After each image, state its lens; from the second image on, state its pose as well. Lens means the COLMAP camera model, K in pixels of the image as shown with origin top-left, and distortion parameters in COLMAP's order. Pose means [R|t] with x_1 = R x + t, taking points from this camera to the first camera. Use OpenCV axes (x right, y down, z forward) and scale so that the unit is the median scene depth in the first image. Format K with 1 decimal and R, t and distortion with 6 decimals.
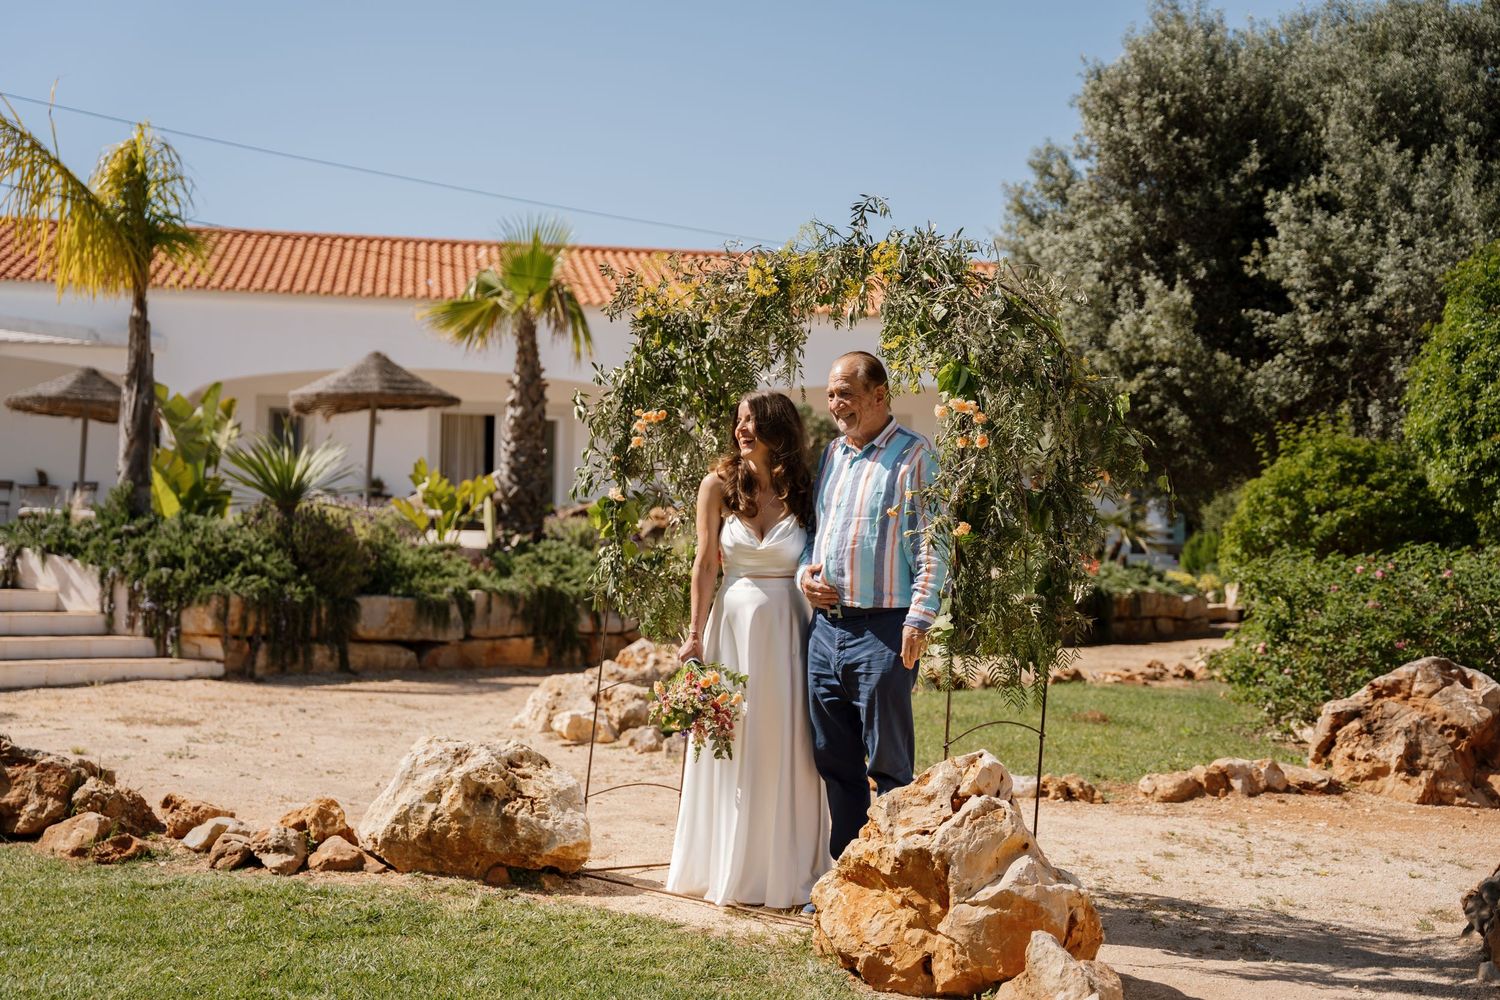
lens RADIAL K [[2149.9, 0, 746.0], [0, 2149.9, 488.9], [0, 0, 1]] dist [0.184007, 0.000000]
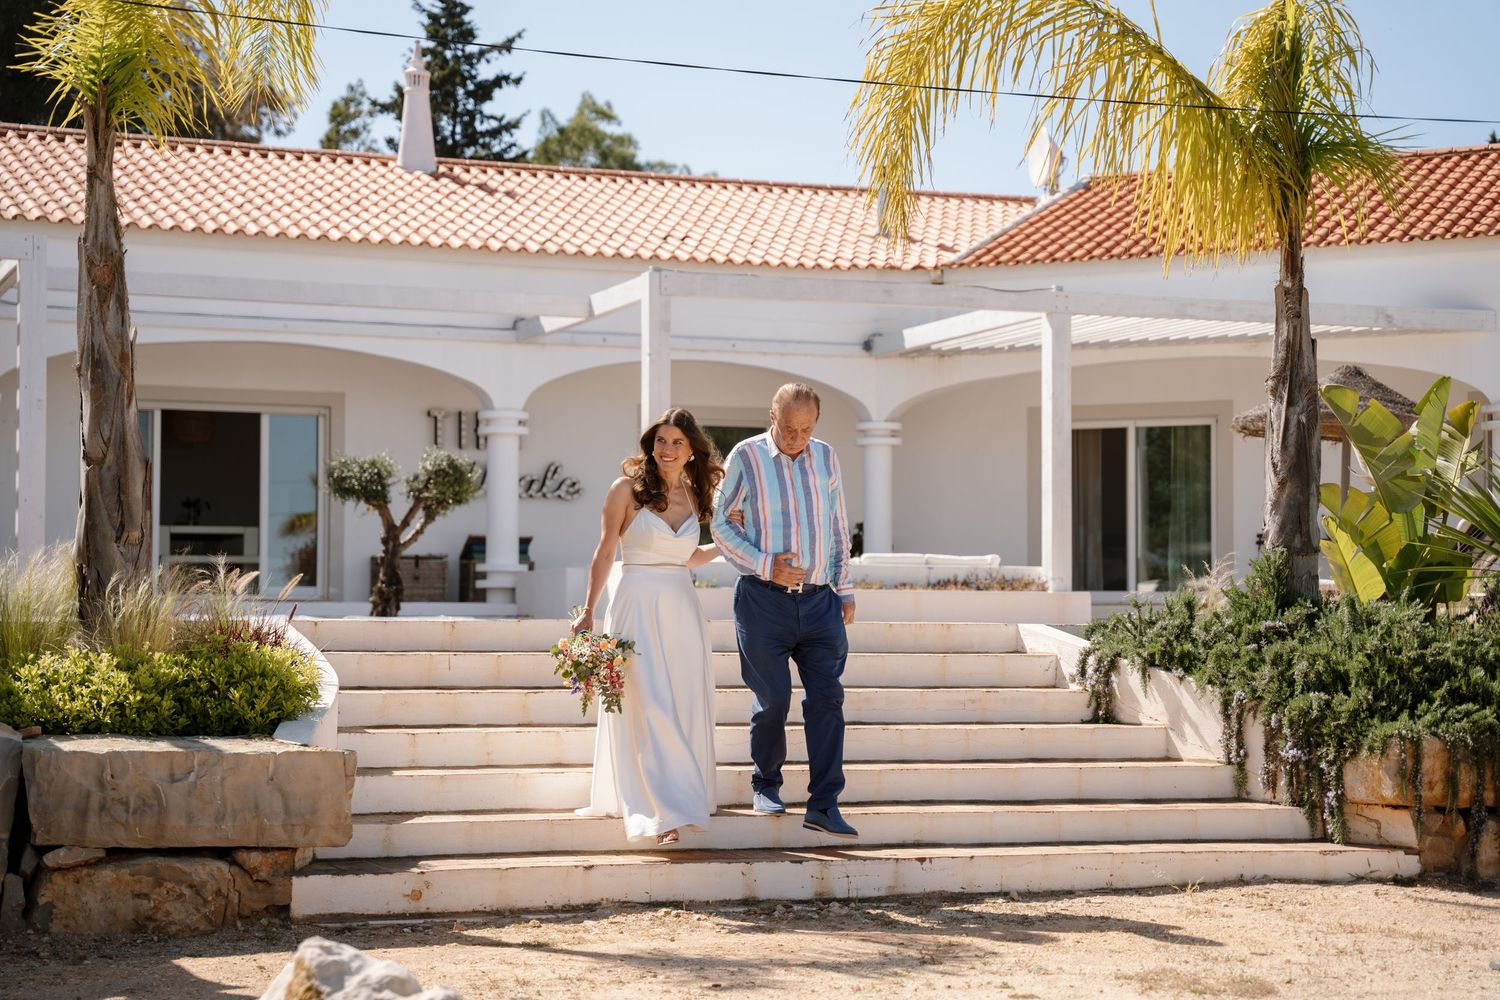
lens RADIAL K [[2852.4, 0, 757.4], [0, 2852.4, 508.4], [0, 0, 1]] dist [0.297615, 0.000000]
pose [[0.843127, -0.041512, -0.536110, 0.034642], [0.039796, 0.999099, -0.014775, -0.008921], [0.536240, -0.008878, 0.844019, 0.236495]]
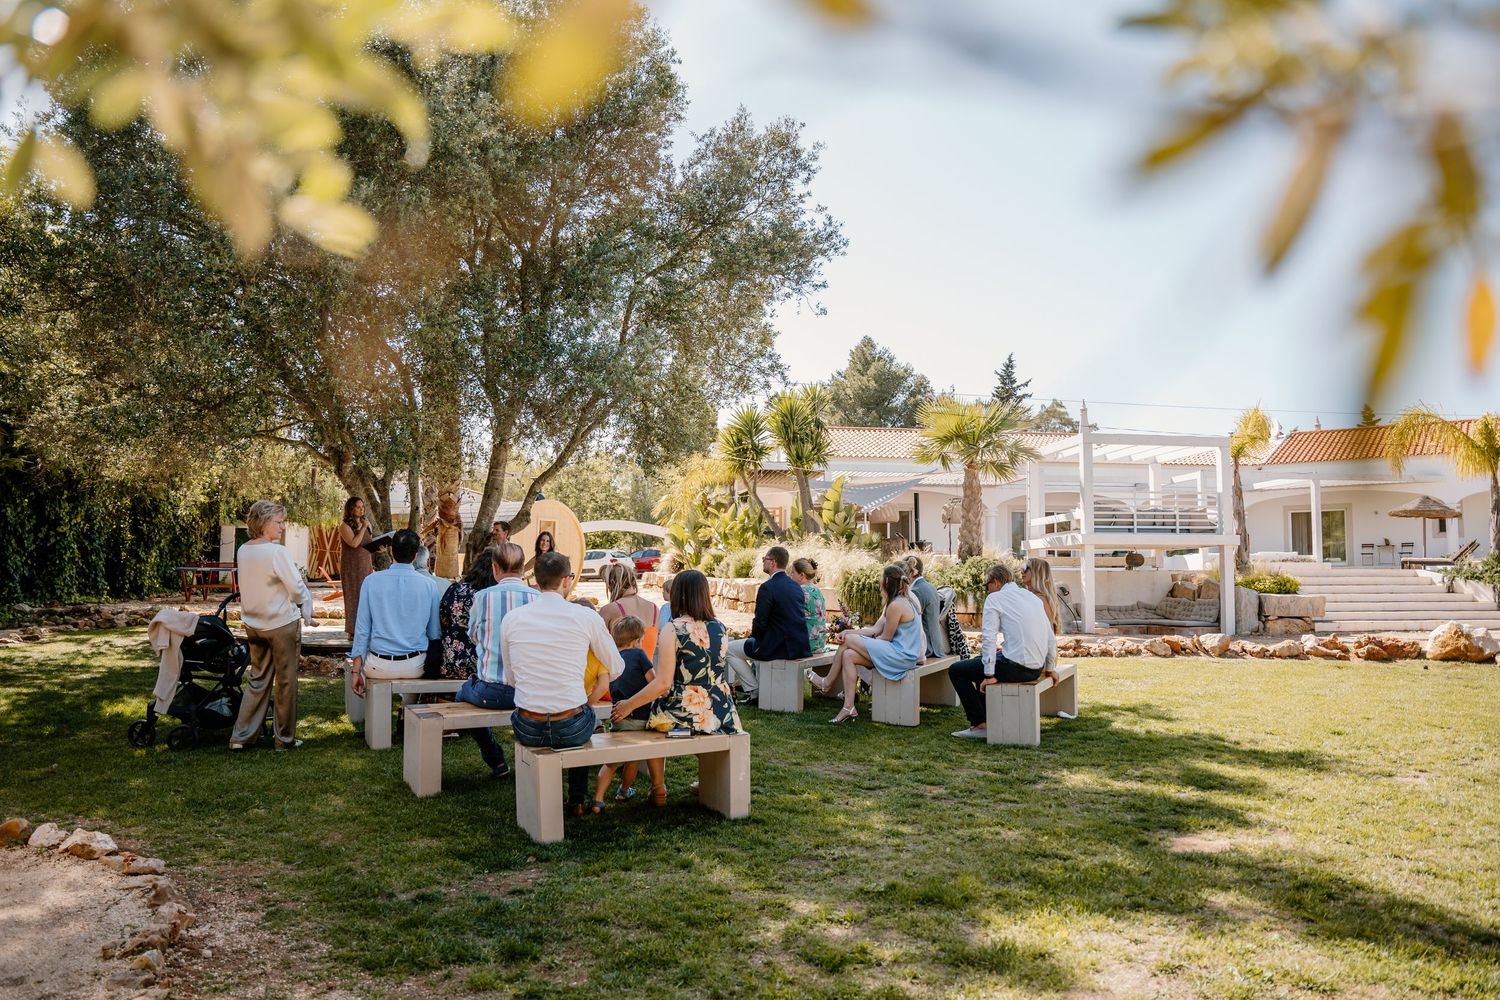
lens RADIAL K [[1152.4, 0, 751.4], [0, 1152.4, 499.6], [0, 0, 1]] dist [-0.000786, 0.009940]
pose [[0.743207, -0.073077, -0.665059, -0.029961], [0.051767, 0.997318, -0.051735, -0.039274], [0.667056, 0.004022, 0.744997, -0.608008]]
